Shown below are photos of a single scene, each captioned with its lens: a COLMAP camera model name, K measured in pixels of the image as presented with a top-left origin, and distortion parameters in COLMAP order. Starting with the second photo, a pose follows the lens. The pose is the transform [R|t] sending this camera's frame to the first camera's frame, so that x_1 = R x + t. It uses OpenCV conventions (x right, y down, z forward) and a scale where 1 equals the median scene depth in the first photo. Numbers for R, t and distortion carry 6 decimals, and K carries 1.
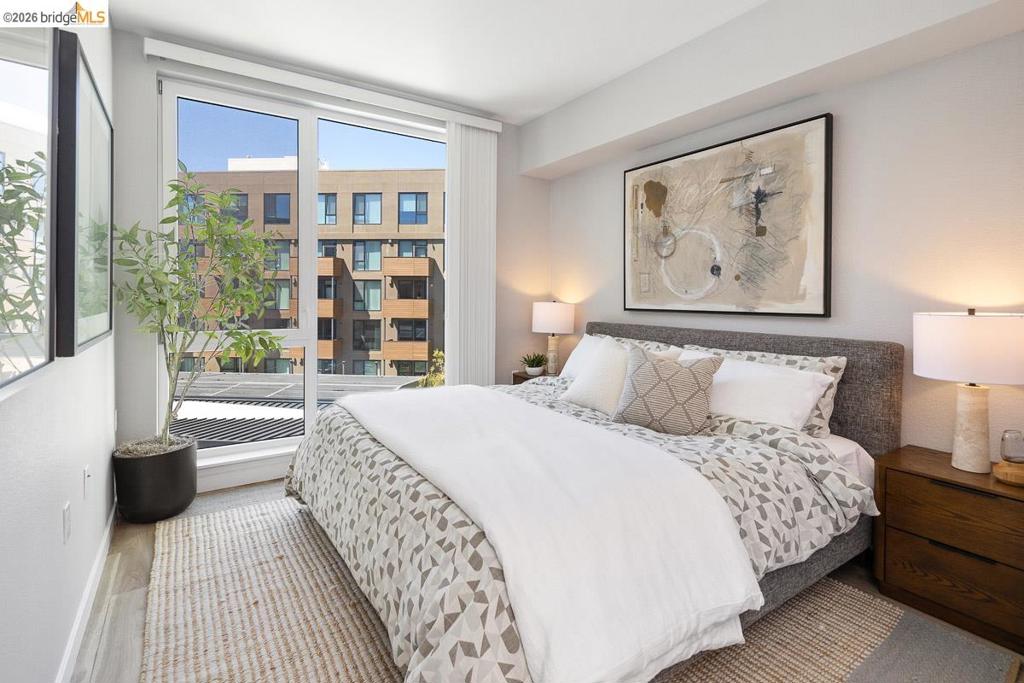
lens RADIAL K [[550.1, 0, 526.9], [0, 550.1, 299.1], [0, 0, 1]] dist [0.007717, 0.000859]
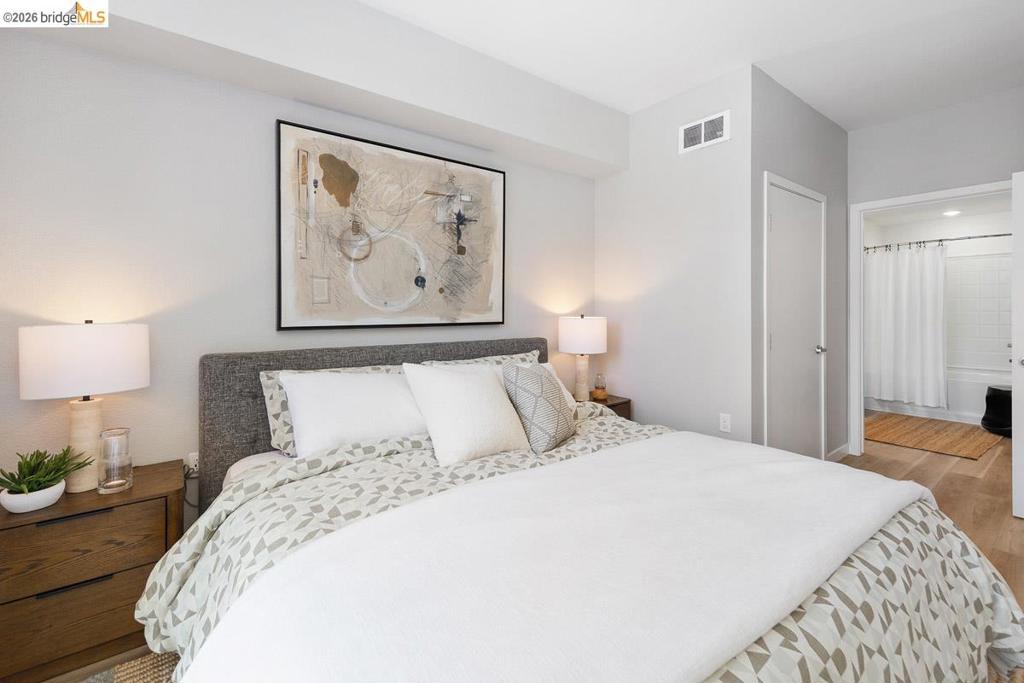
lens RADIAL K [[437.7, 0, 530.7], [0, 437.7, 306.1], [0, 0, 1]] dist [0.011282, 0.000215]
pose [[-0.092252, 0.003340, 0.995730, -0.441882], [0.007630, 0.999967, -0.002648, -0.005873], [-0.995706, 0.007353, -0.092275, 0.878849]]
